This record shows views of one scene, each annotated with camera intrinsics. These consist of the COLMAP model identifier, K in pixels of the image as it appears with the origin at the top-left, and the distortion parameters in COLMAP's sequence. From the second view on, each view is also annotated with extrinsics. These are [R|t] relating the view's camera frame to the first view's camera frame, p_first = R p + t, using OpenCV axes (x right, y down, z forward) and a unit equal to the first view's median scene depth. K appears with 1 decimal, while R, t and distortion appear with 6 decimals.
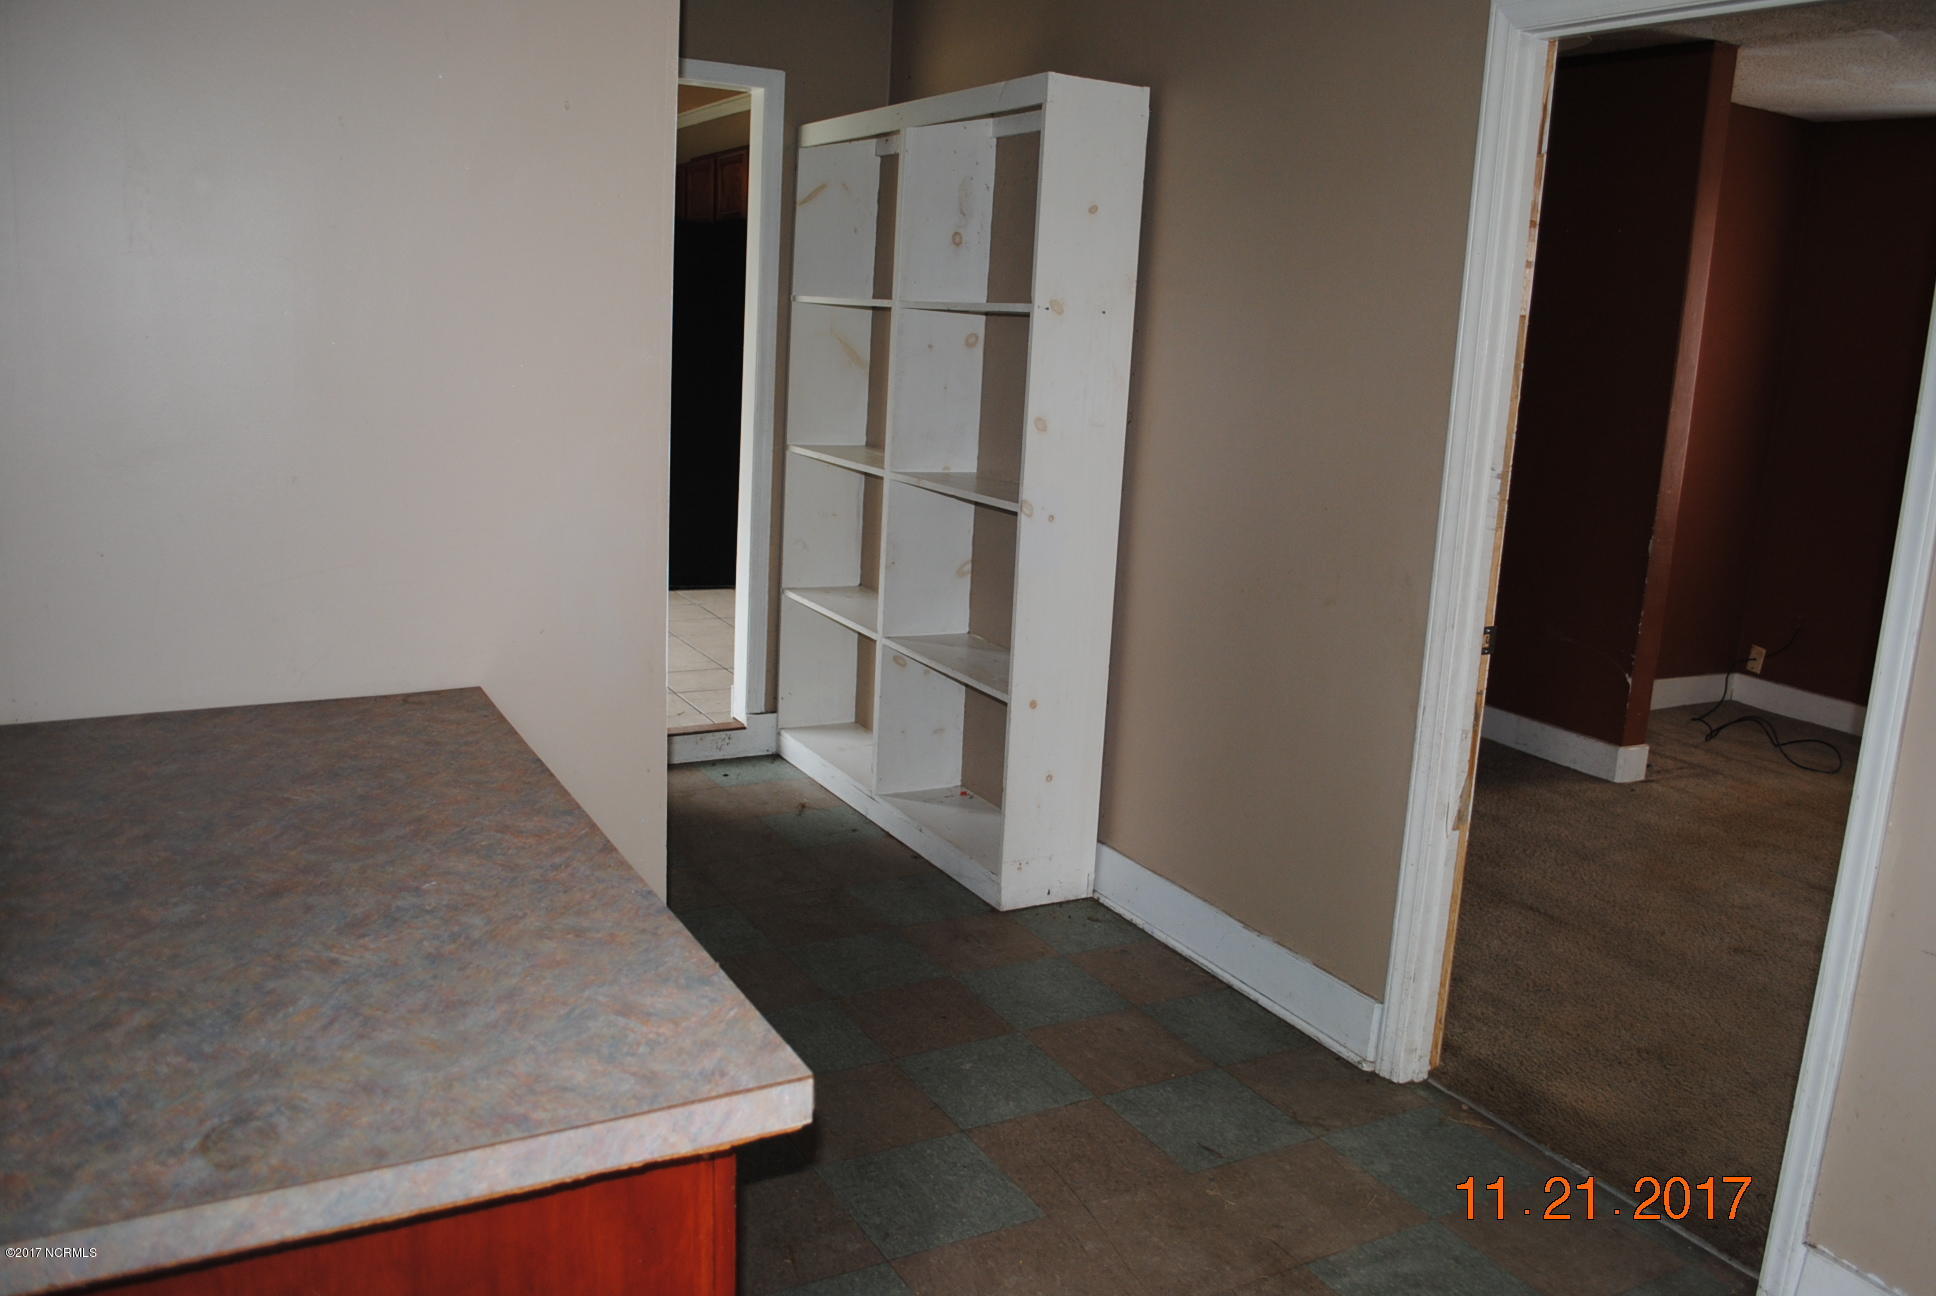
lens RADIAL K [[1563.3, 0, 973.8], [0, 1563.3, 649.0], [0, 0, 1]] dist [-0.061156, -0.004047]
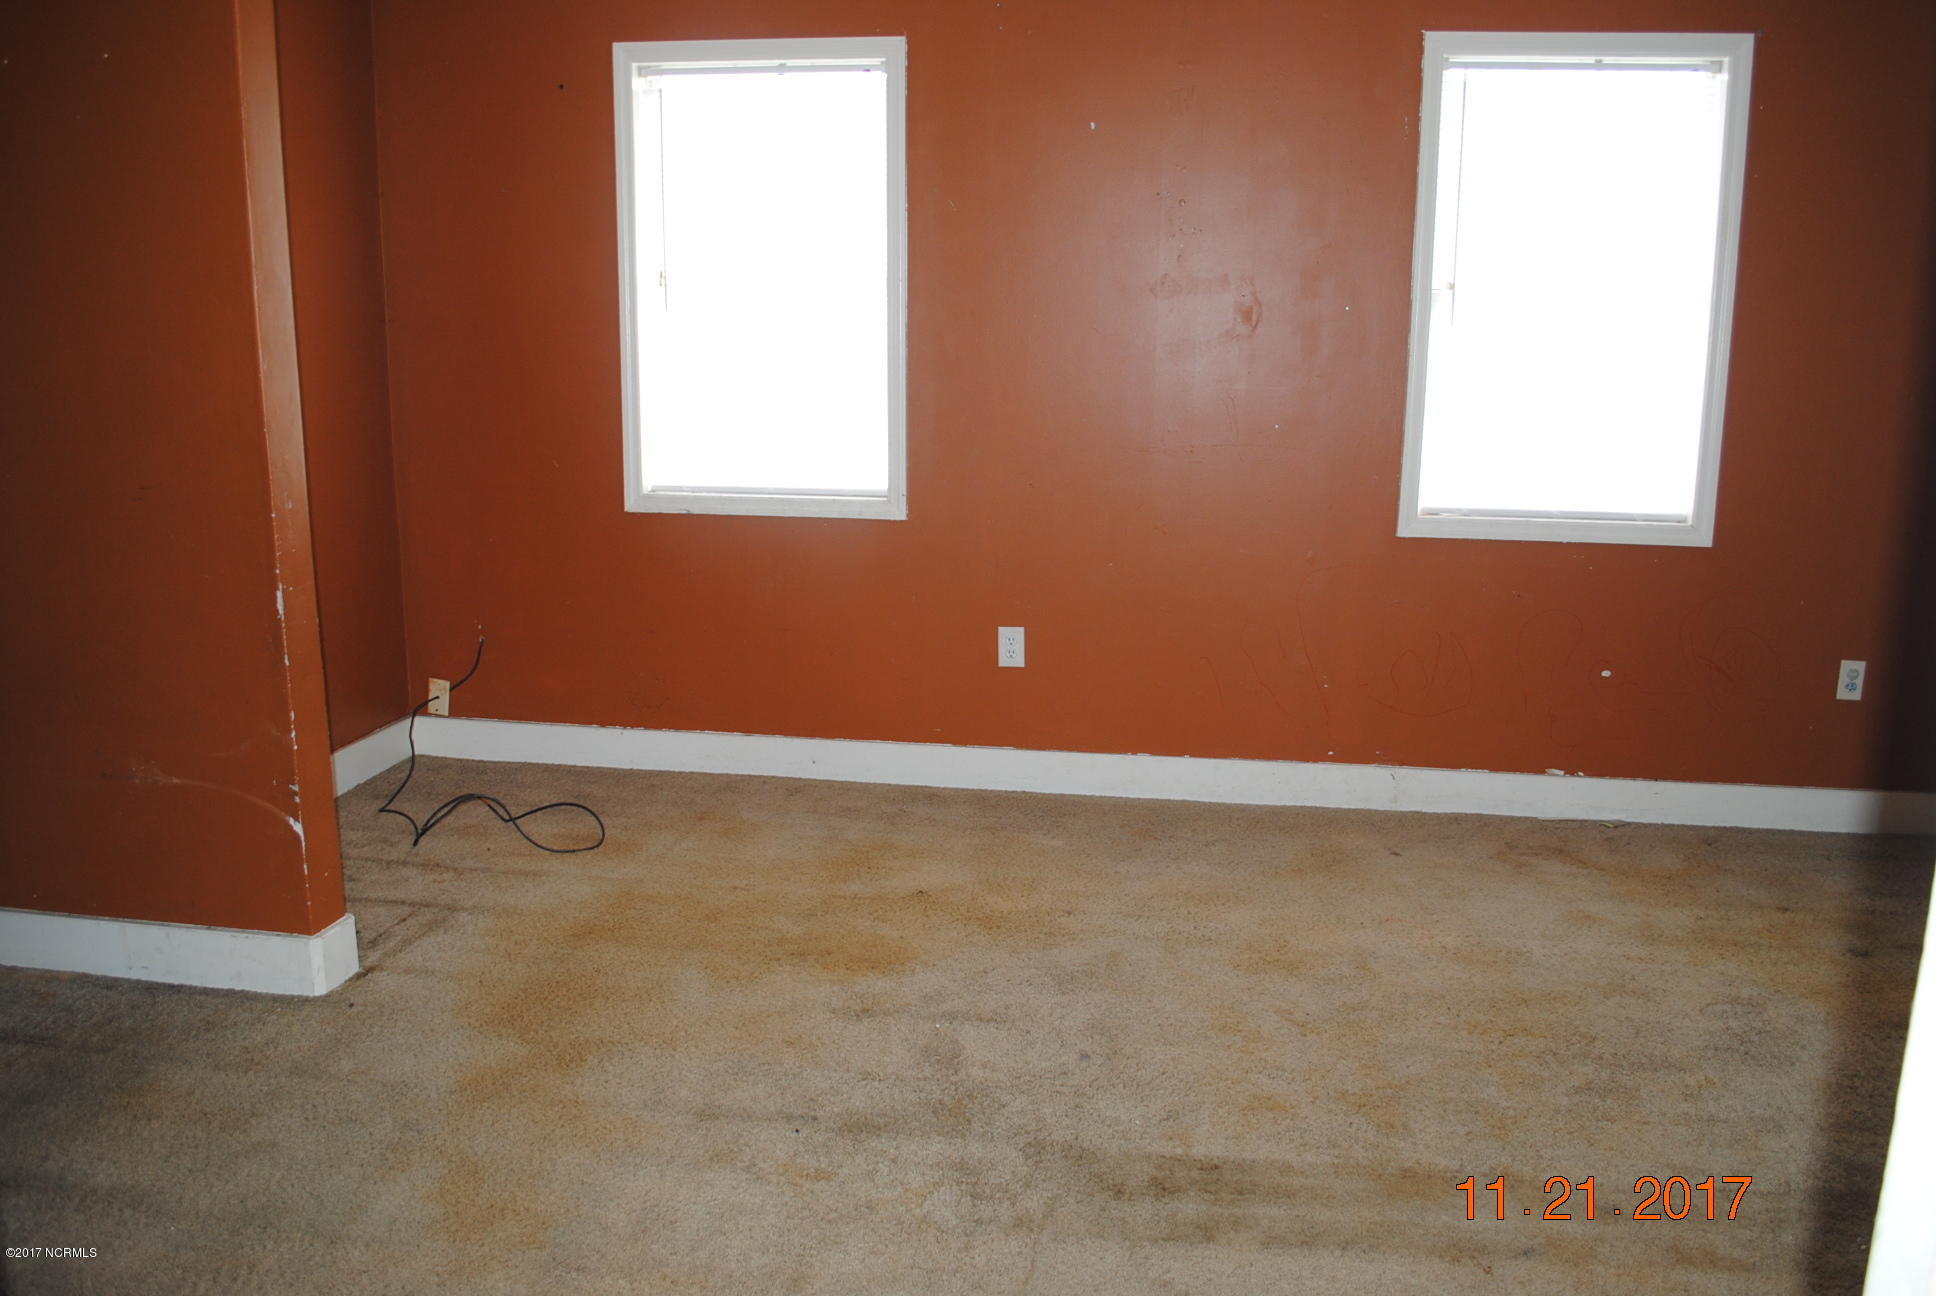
lens RADIAL K [[1563.3, 0, 974.8], [0, 1563.3, 645.6], [0, 0, 1]] dist [-0.061156, -0.004047]
pose [[0.630824, -0.220518, 0.743931, 0.153640], [0.198009, 0.972772, 0.120448, -0.063391], [-0.750236, 0.071324, 0.657312, 0.386913]]
